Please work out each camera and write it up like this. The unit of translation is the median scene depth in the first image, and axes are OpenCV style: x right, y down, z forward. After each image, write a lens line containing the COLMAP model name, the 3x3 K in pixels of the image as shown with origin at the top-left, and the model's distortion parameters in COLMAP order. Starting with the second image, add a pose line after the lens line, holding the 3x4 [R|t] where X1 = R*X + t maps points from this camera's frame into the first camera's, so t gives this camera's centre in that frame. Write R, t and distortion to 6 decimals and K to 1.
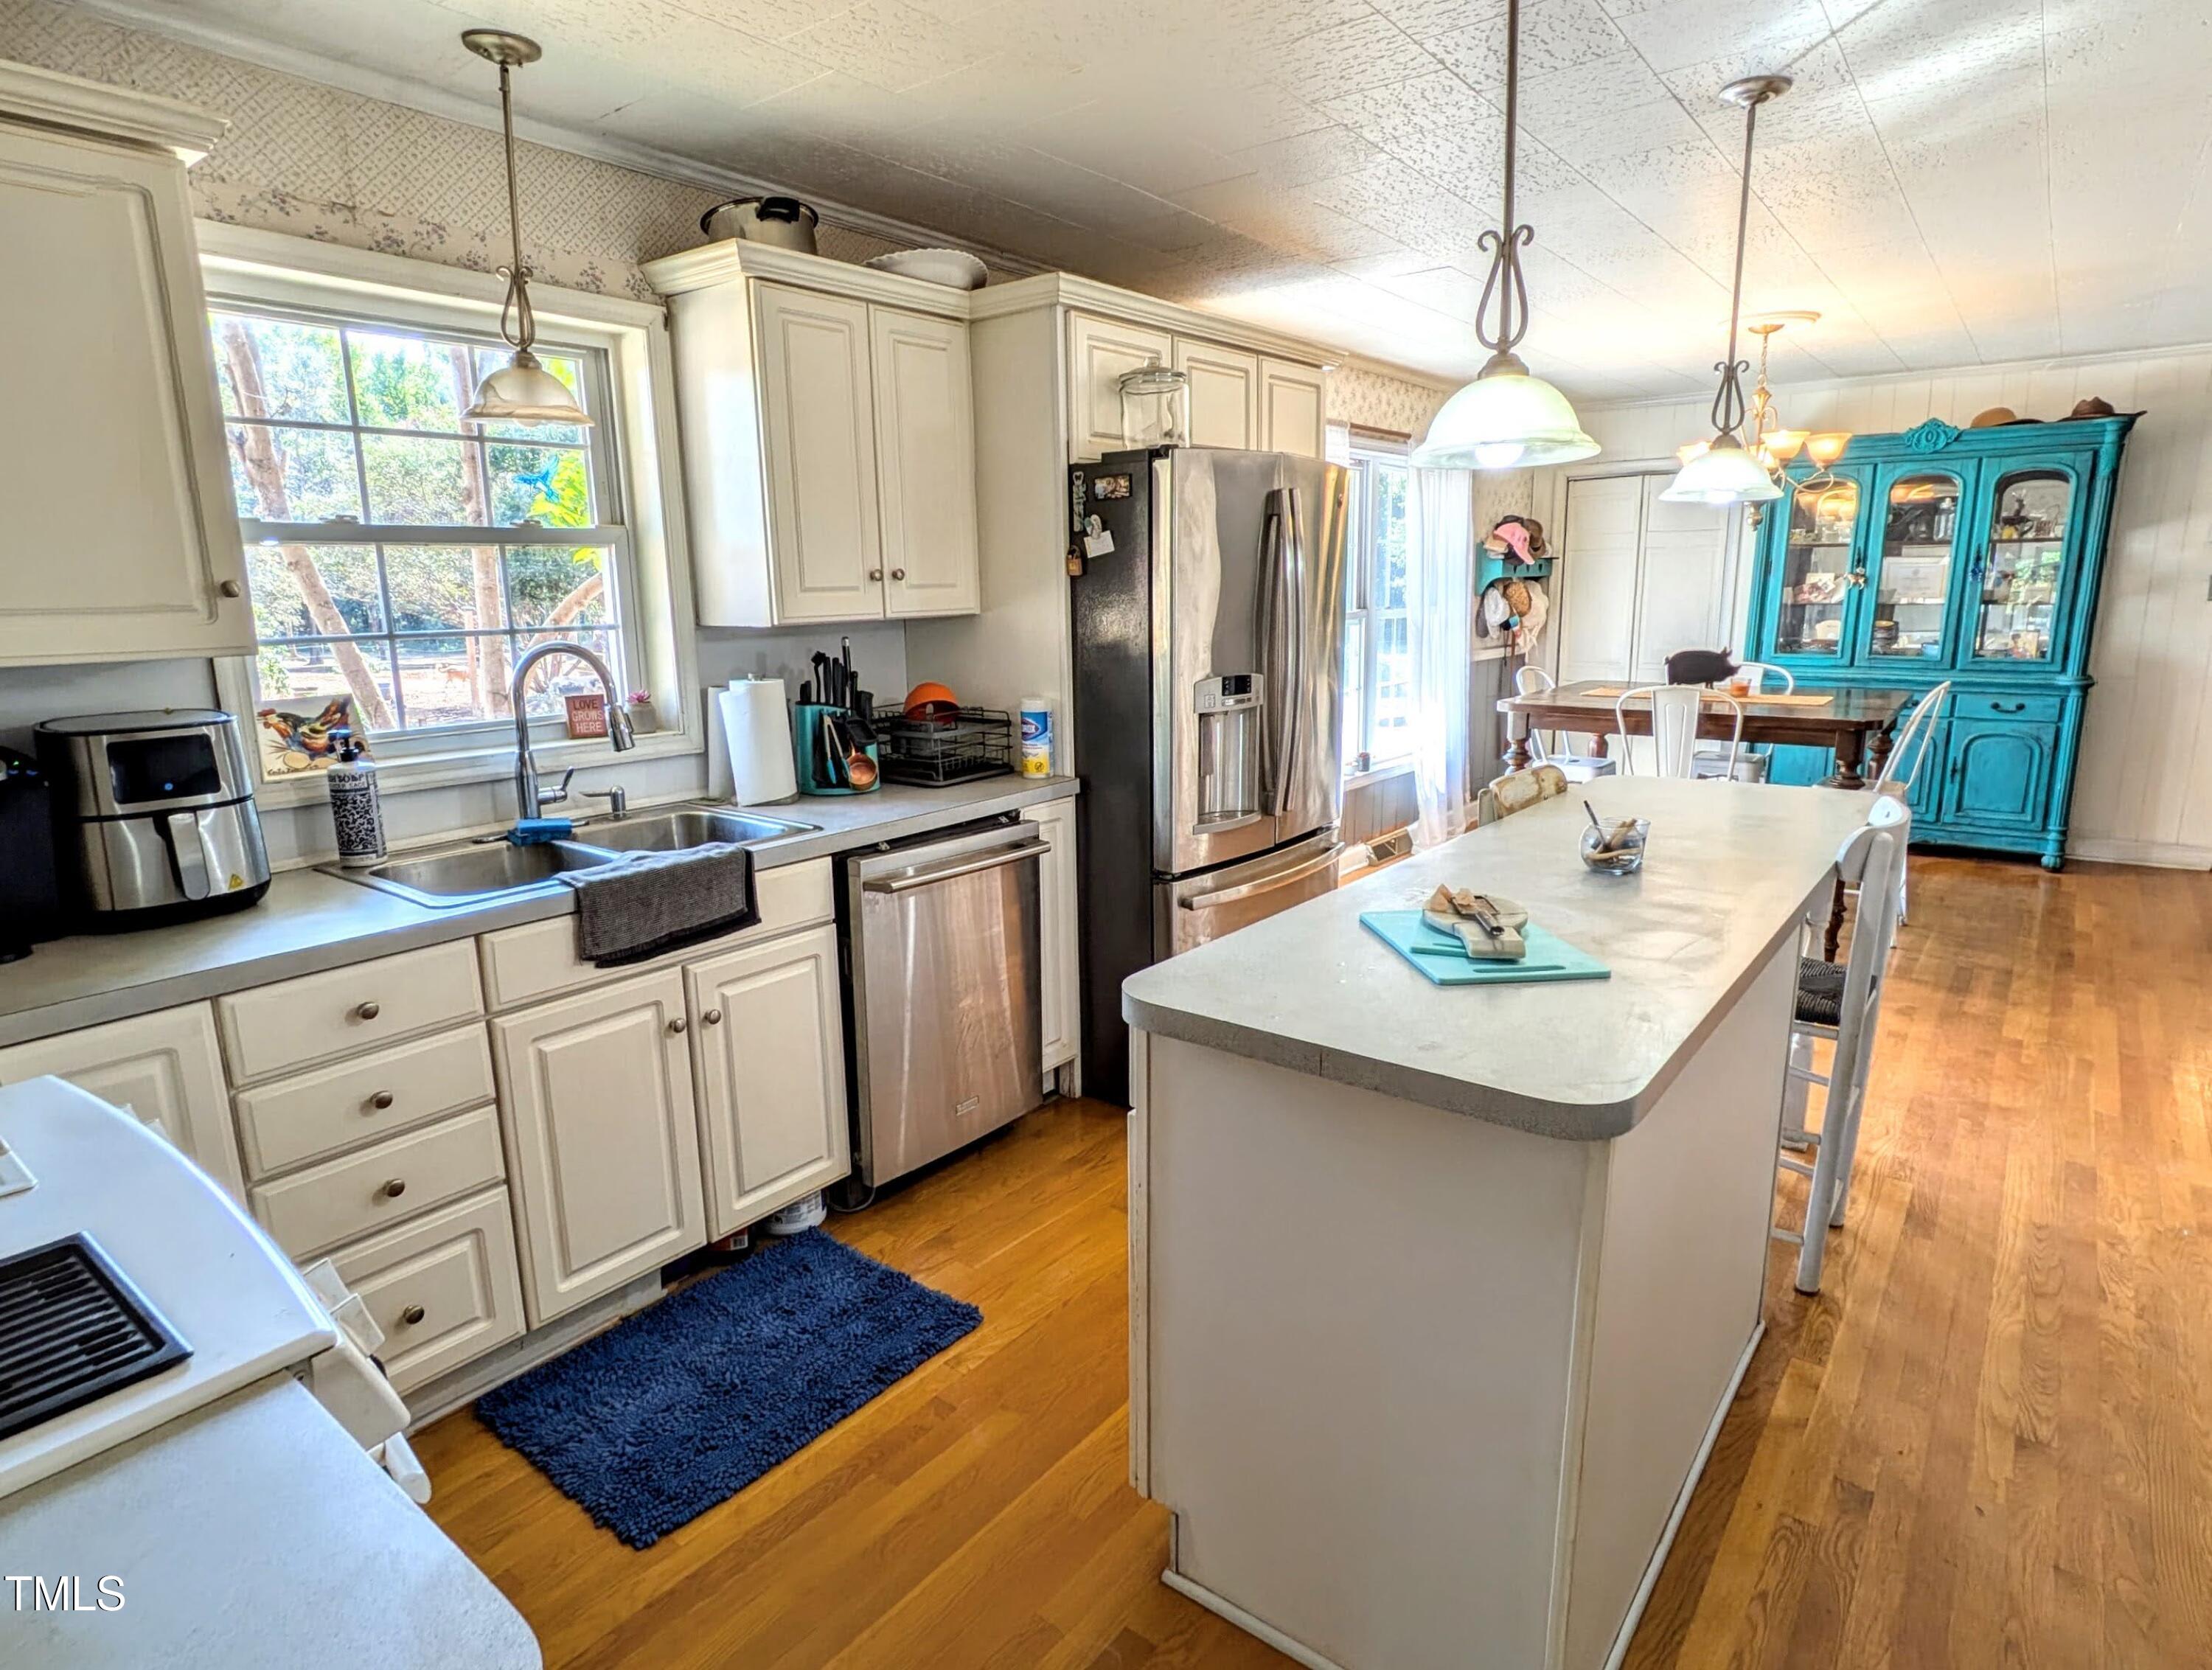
lens RADIAL K [[1216.1, 0, 1107.6], [0, 1216.1, 843.4], [0, 0, 1]] dist [0.005758, -0.001716]
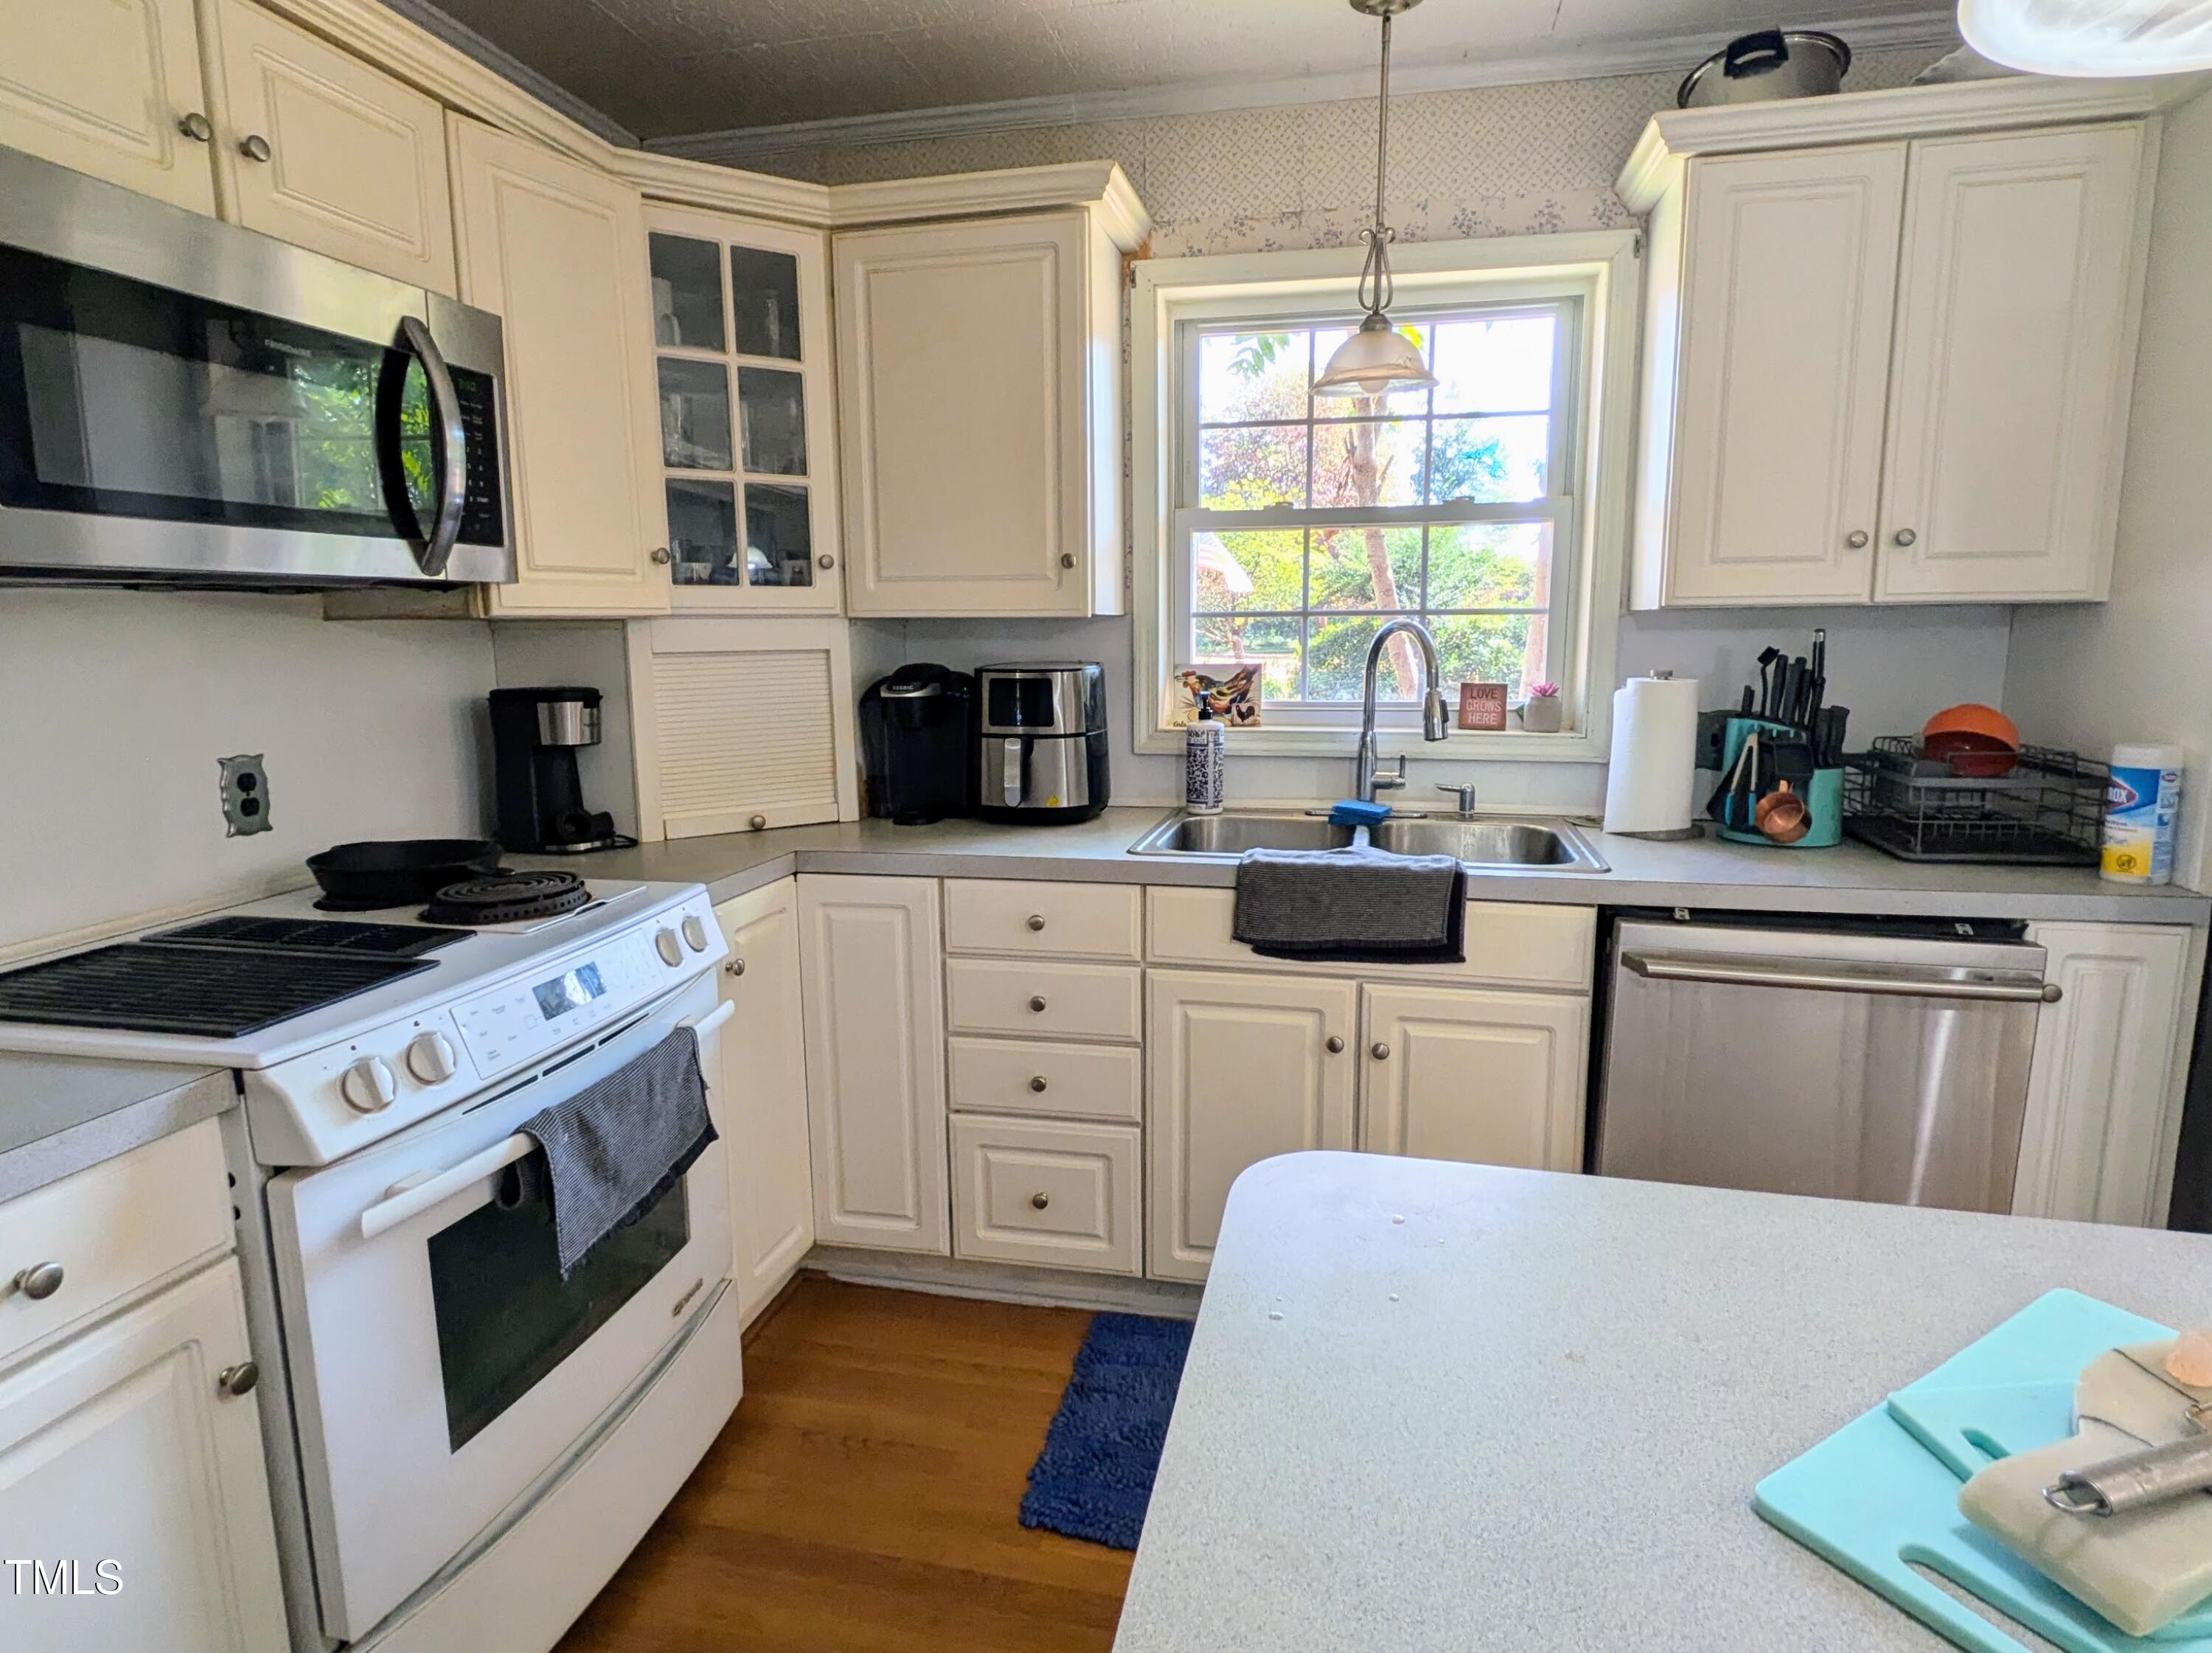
lens RADIAL K [[1193.6, 0, 1111.1], [0, 1193.6, 816.0], [0, 0, 1]] dist [0.004819, -0.005398]
pose [[0.429320, 0.158501, -0.889135, 0.294939], [-0.191442, 0.978079, 0.081919, -0.048699], [0.882629, 0.135048, 0.450253, 0.399494]]
